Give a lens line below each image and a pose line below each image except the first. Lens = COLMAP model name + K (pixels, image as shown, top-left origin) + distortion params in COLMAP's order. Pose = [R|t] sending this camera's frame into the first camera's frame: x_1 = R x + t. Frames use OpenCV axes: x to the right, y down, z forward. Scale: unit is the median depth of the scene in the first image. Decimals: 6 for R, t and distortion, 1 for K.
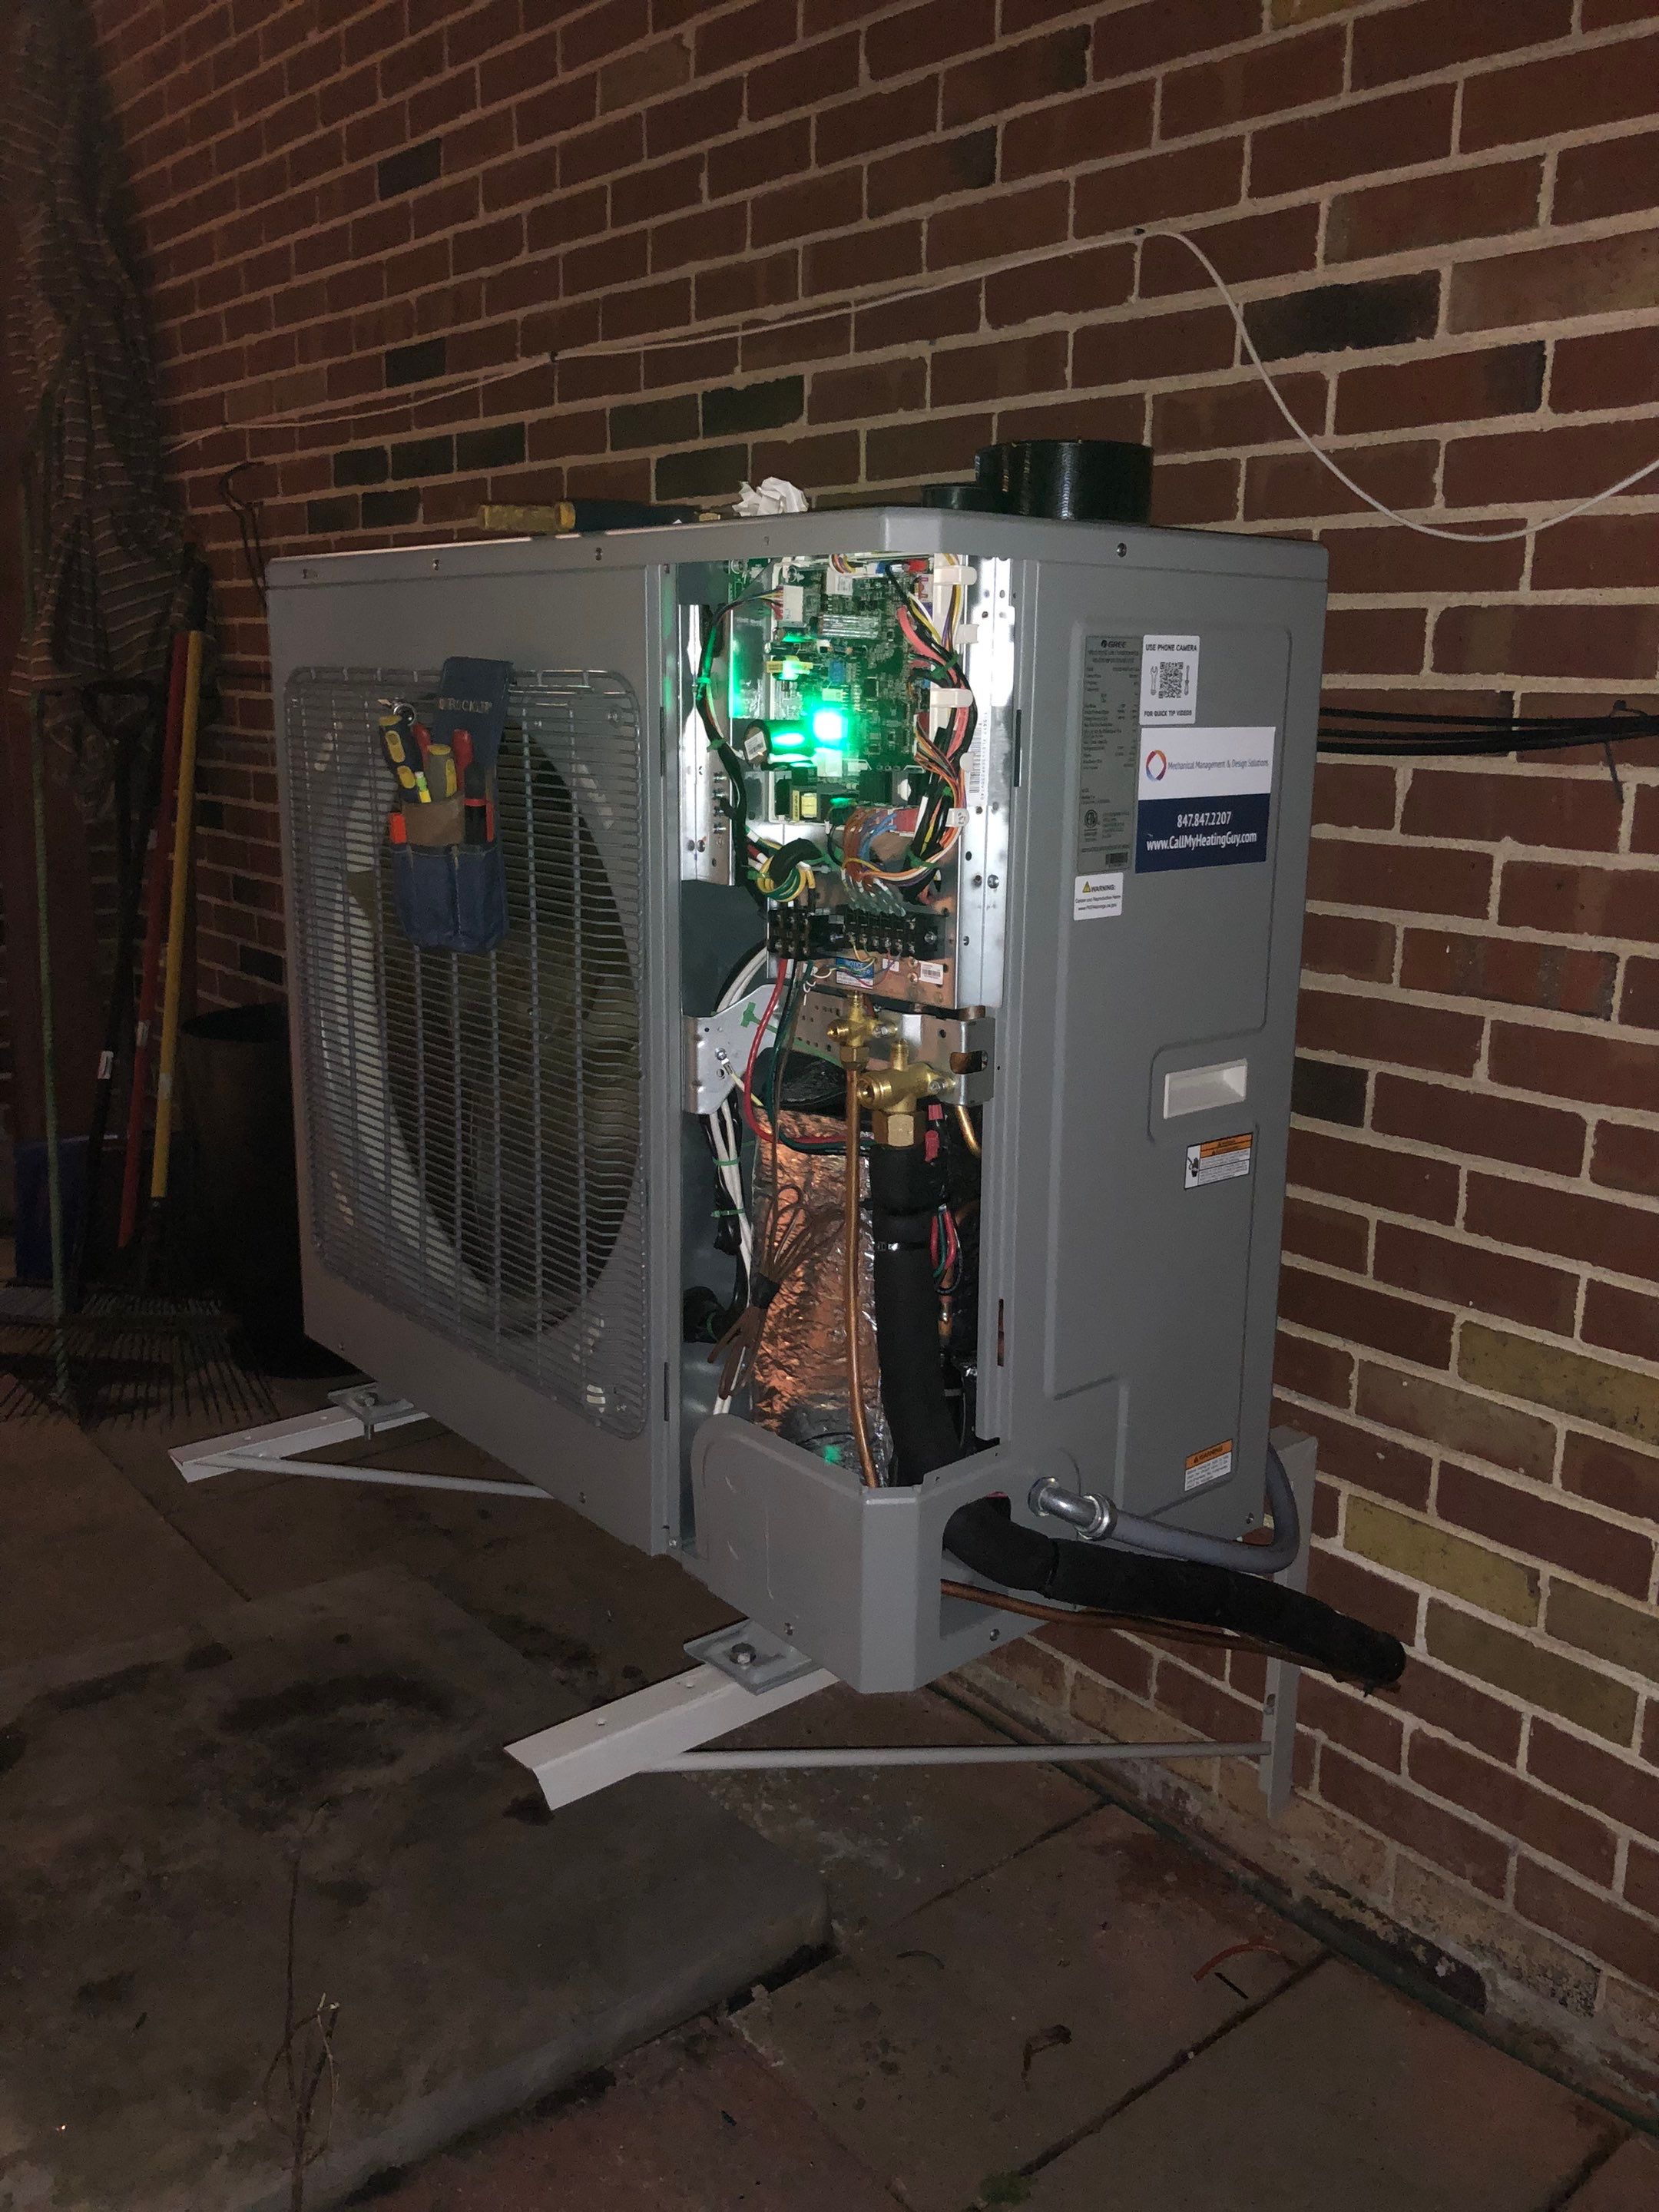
lens RADIAL K [[1822.7, 0, 824.9], [0, 1822.7, 1076.4], [0, 0, 1]] dist [0.006590, 0.009409]
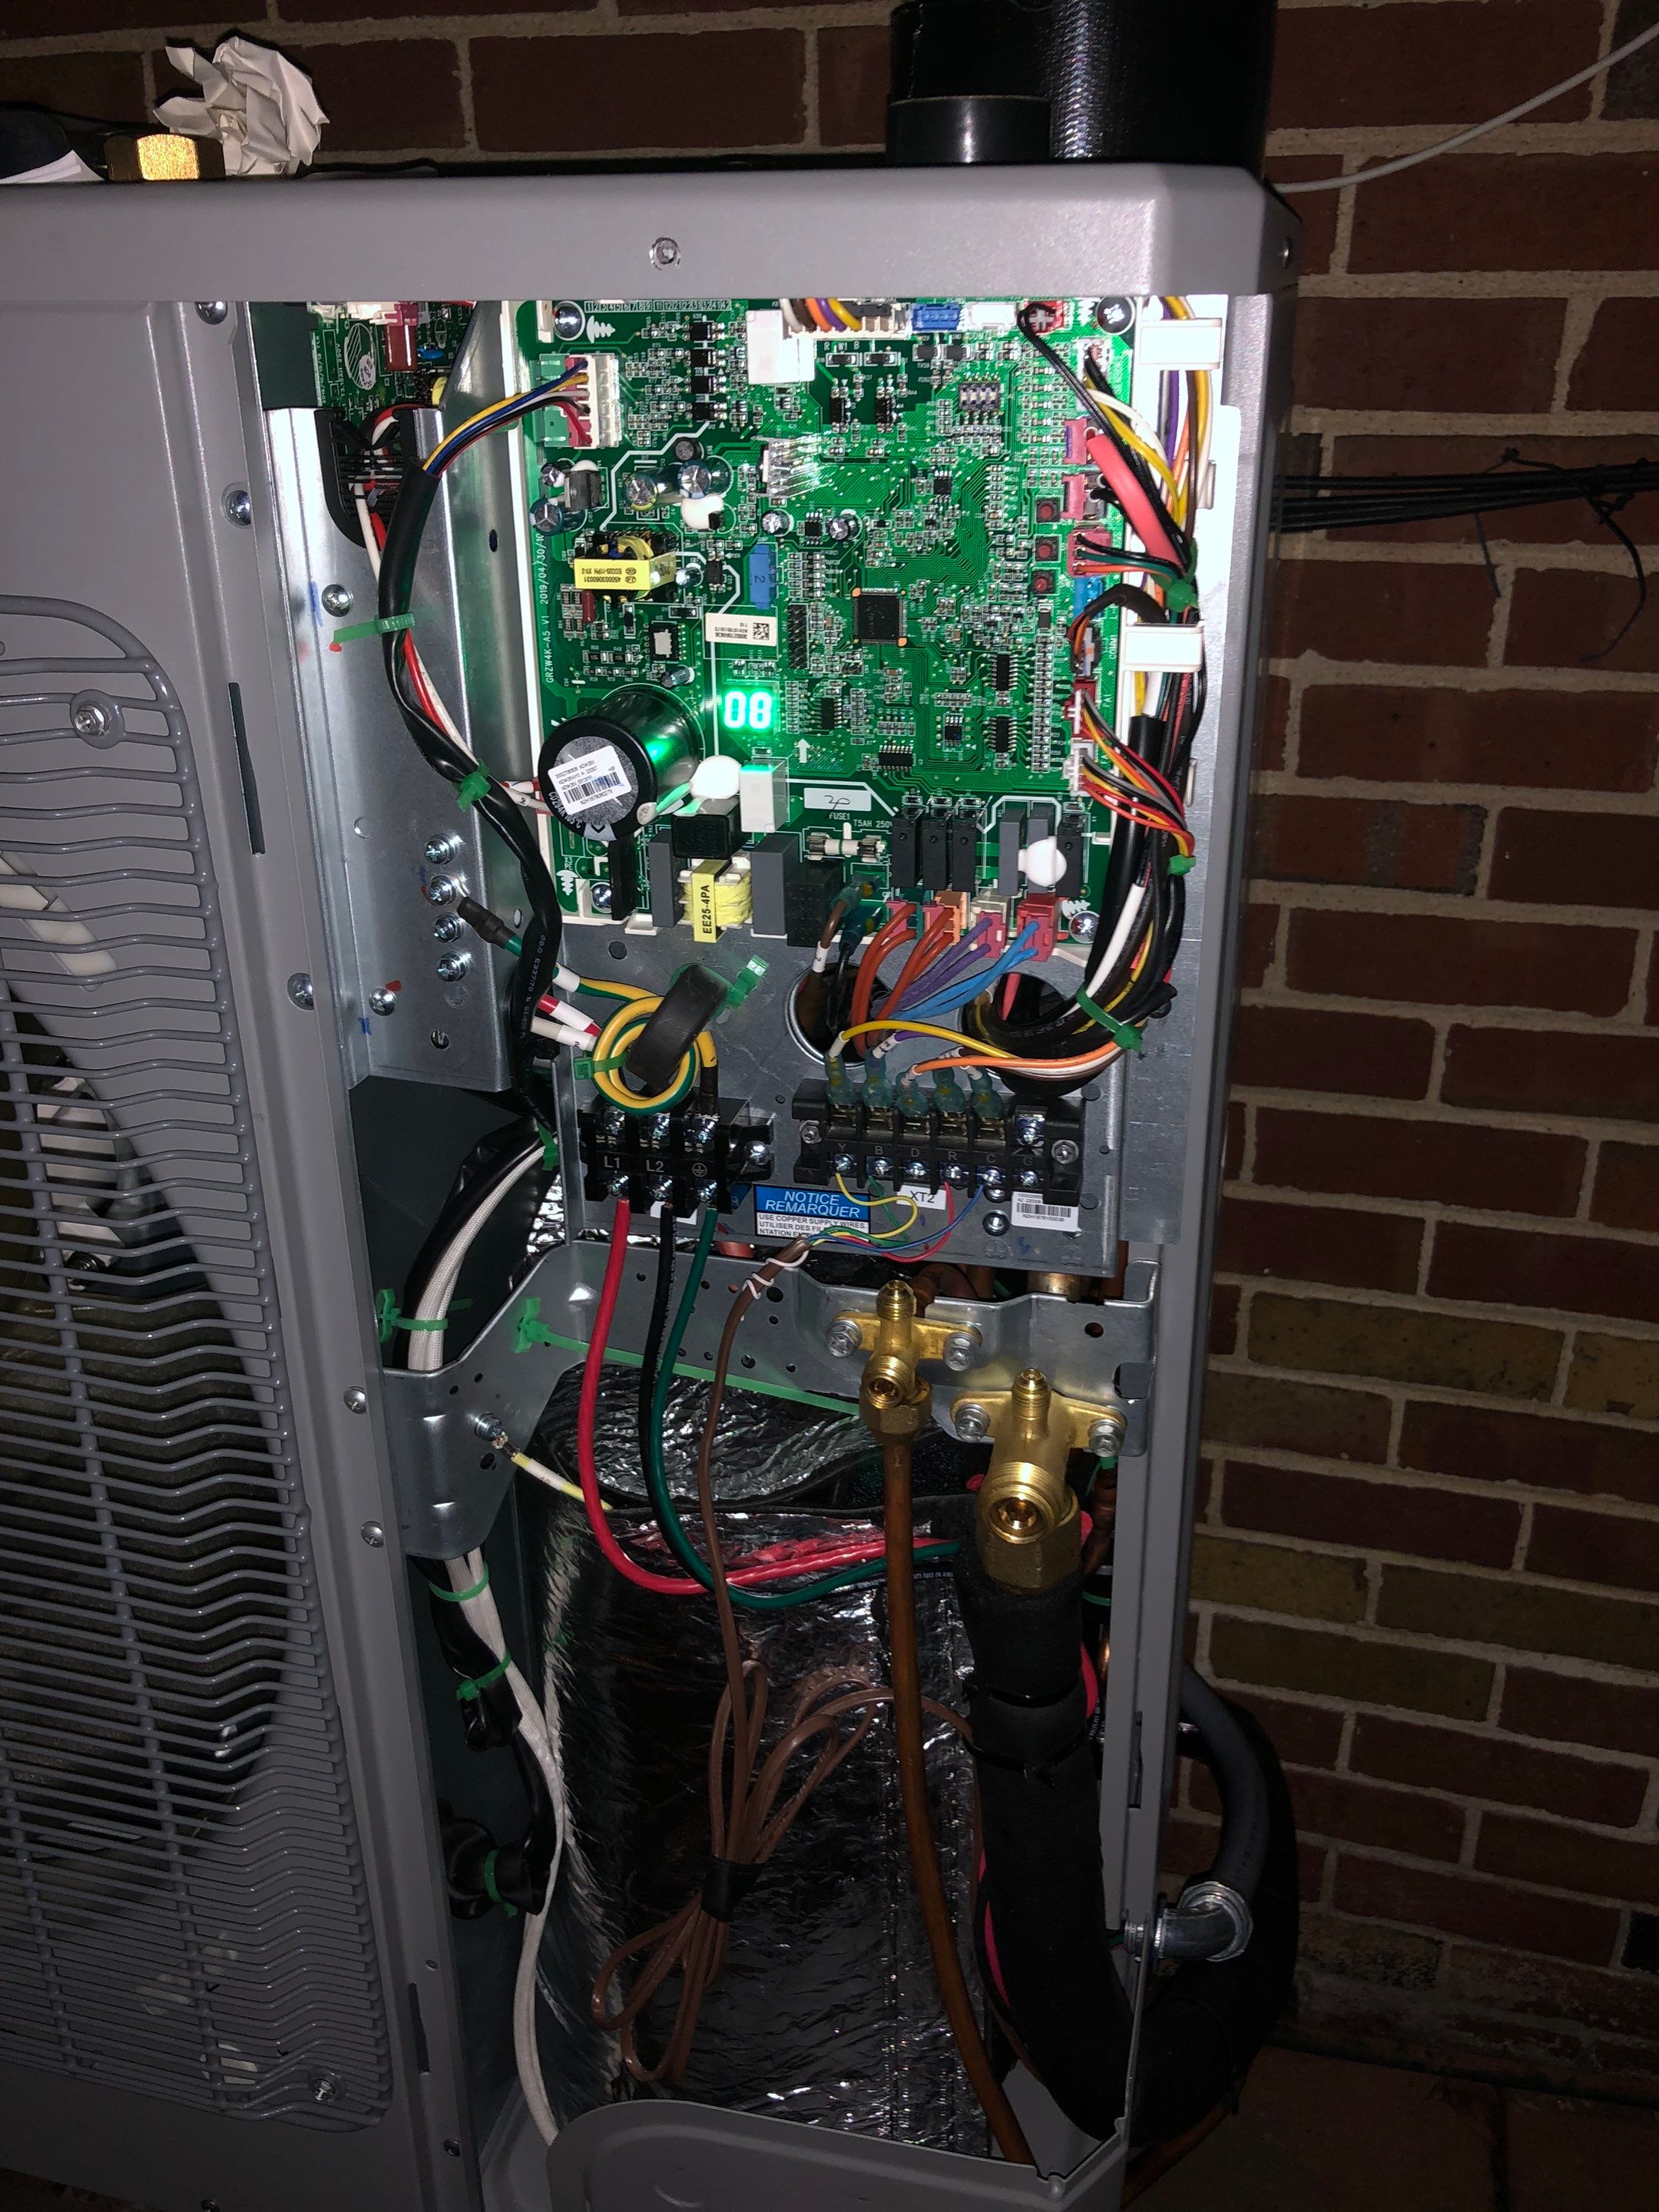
lens RADIAL K [[1832.2, 0, 819.4], [0, 1832.2, 1078.1], [0, 0, 1]] dist [-0.000564, 0.020085]
pose [[0.816776, -0.251545, 0.519233, -0.175313], [0.145514, 0.960673, 0.236503, -0.162795], [-0.558304, -0.117614, 0.821257, 0.501647]]
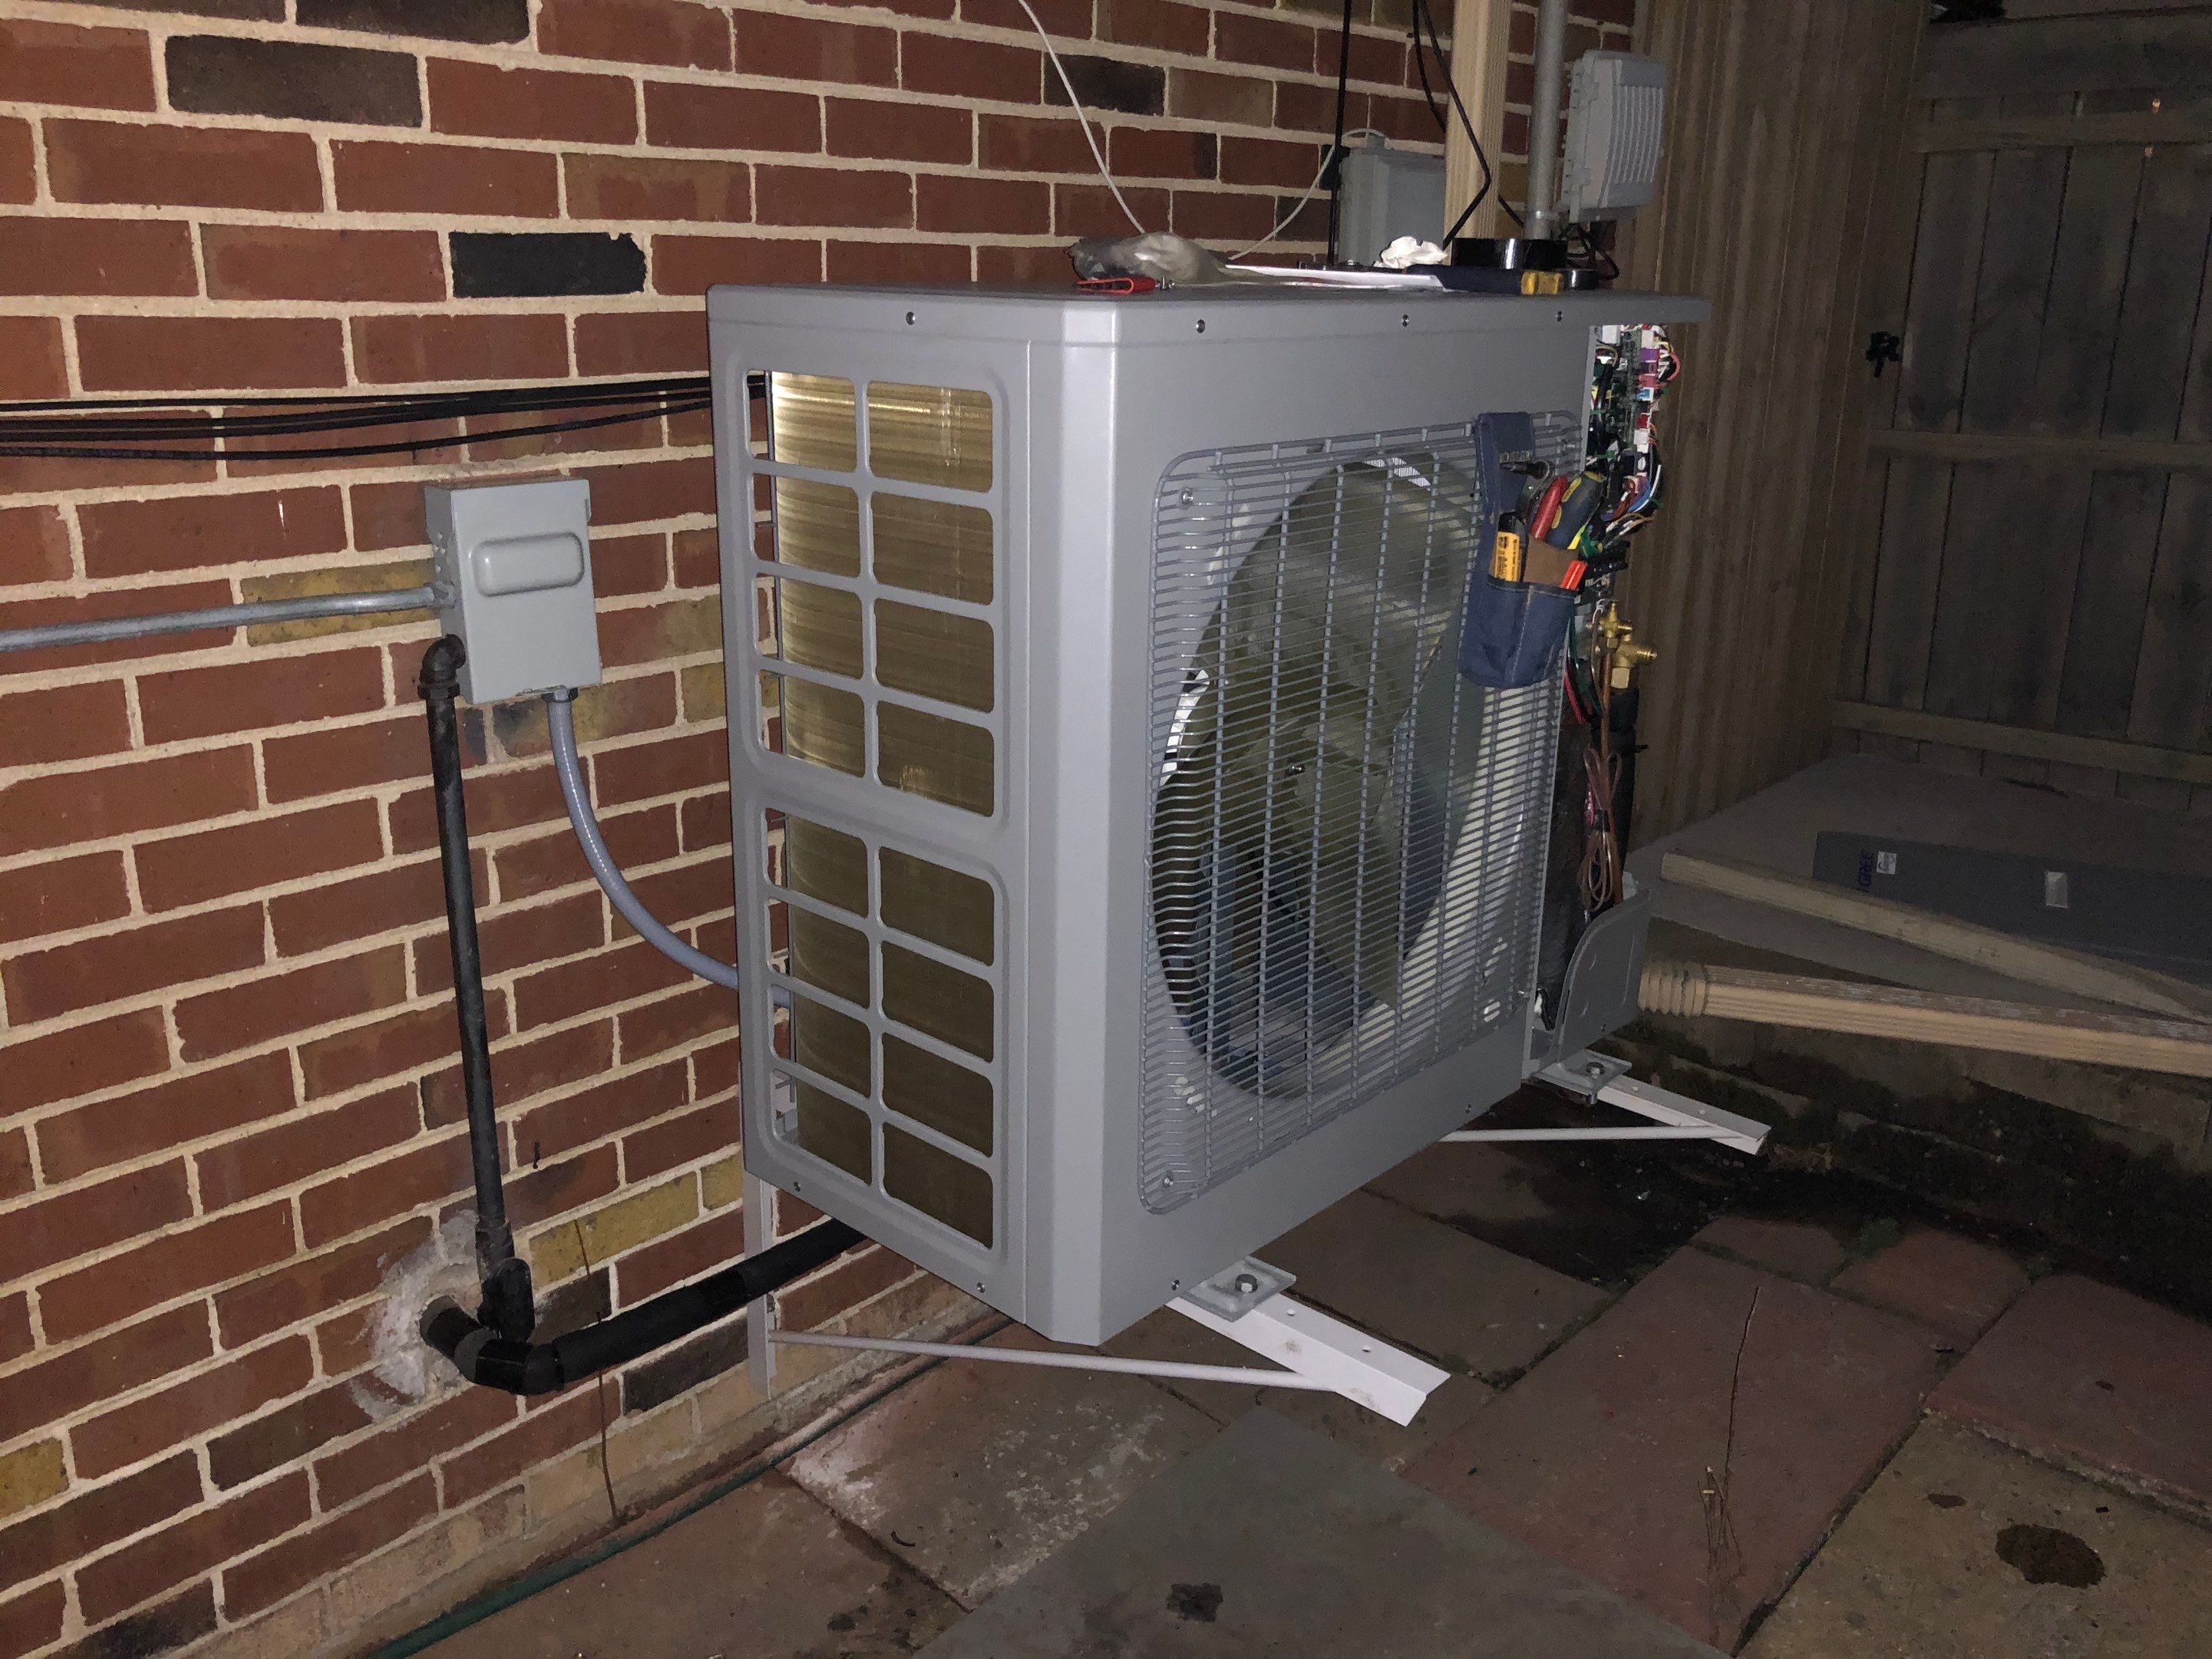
lens RADIAL K [[1832.0, 0, 1114.8], [0, 1832.0, 790.4], [0, 0, 1]] dist [-0.000564, 0.020085]
pose [[-0.129851, -0.299107, 0.945343, -1.122207], [0.194224, 0.927272, 0.320067, -0.370610], [-0.972325, 0.225169, -0.062314, 1.206139]]
